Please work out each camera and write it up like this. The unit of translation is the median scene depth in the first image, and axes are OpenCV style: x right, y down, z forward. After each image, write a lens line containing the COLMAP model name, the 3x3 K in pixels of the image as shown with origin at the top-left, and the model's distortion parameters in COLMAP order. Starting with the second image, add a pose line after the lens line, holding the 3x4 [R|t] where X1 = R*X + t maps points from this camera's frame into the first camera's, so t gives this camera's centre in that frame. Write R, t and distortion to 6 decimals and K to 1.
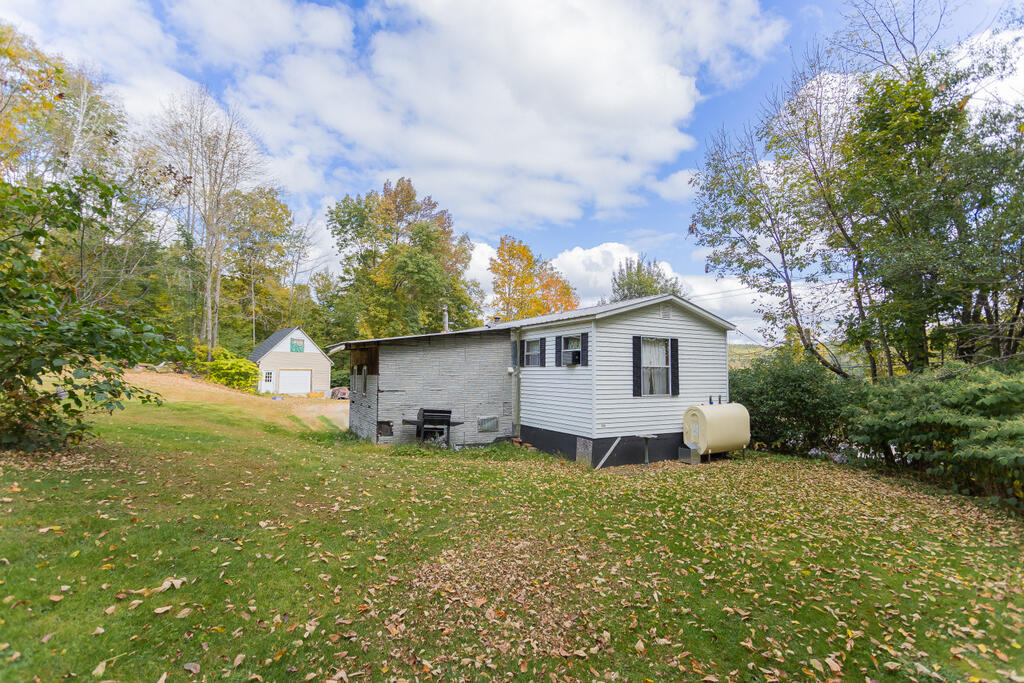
lens RADIAL K [[496.3, 0, 499.4], [0, 496.3, 336.3], [0, 0, 1]] dist [-0.045350, 0.030788]
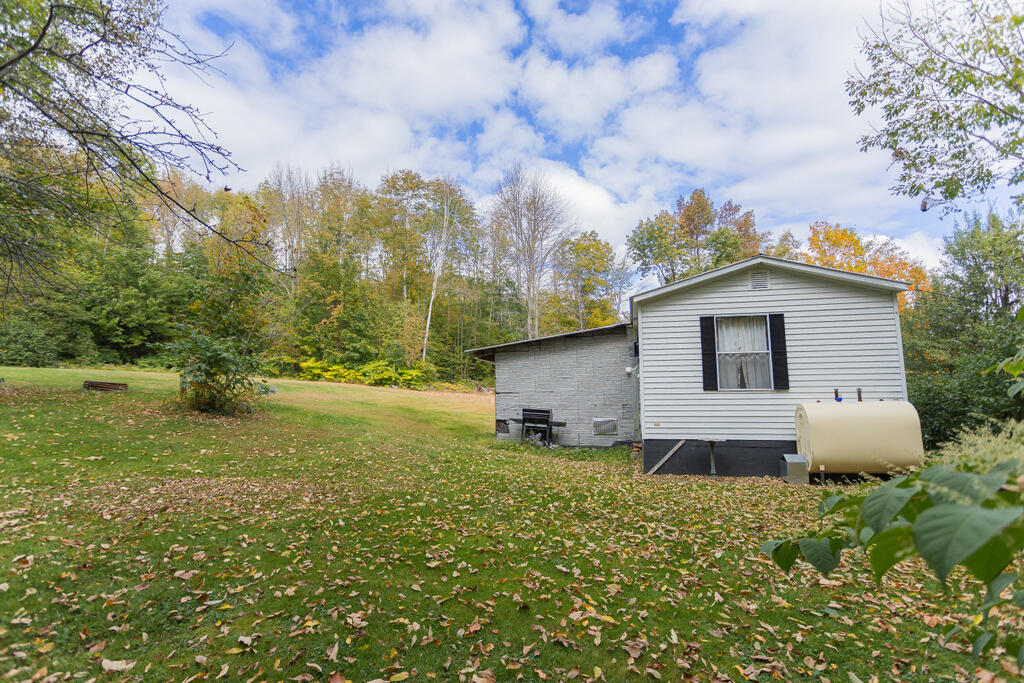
lens RADIAL K [[476.6, 0, 509.9], [0, 476.6, 338.1], [0, 0, 1]] dist [-0.038979, 0.026639]
pose [[0.753312, -0.095106, -0.650751, 0.500788], [0.064969, 0.995410, -0.070269, 0.063657], [0.654447, 0.010656, 0.756033, 0.190728]]
